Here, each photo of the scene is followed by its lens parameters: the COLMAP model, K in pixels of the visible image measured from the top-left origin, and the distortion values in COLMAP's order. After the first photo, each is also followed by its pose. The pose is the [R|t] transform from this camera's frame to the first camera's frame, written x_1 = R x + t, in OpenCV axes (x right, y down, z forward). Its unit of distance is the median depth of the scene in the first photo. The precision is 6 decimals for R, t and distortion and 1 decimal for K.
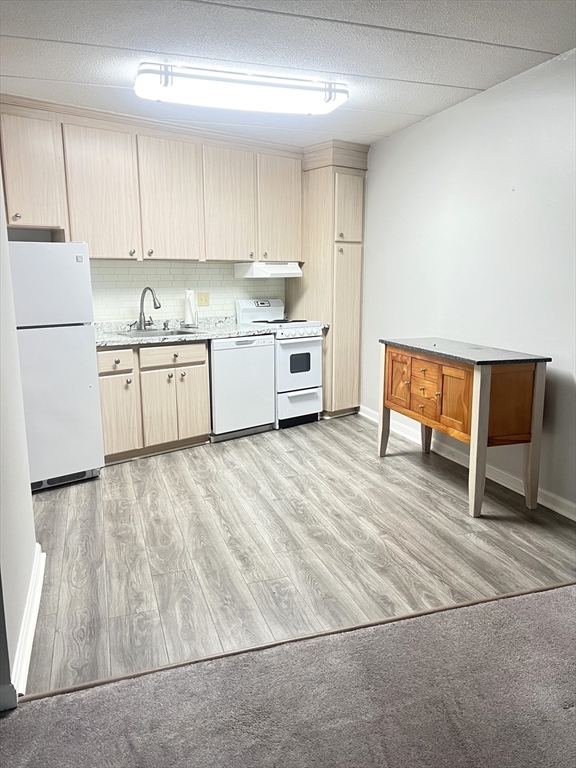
lens RADIAL K [[577.4, 0, 286.6], [0, 577.4, 383.1], [0, 0, 1]] dist [0.047073, -0.034001]
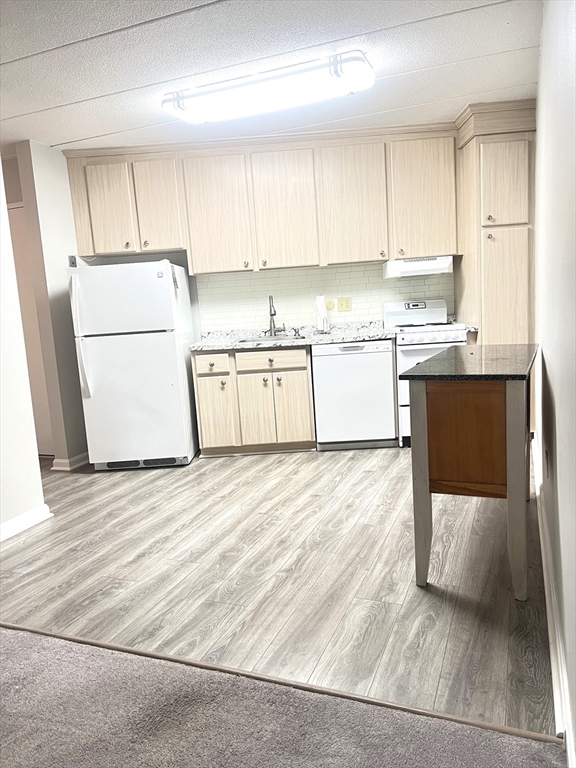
lens RADIAL K [[577.4, 0, 286.5], [0, 577.4, 385.1], [0, 0, 1]] dist [0.047073, -0.034001]
pose [[0.758280, 0.051366, -0.649902, 0.505398], [-0.055760, 0.998348, 0.013848, -0.019978], [0.649540, 0.025738, 0.759892, 0.241127]]
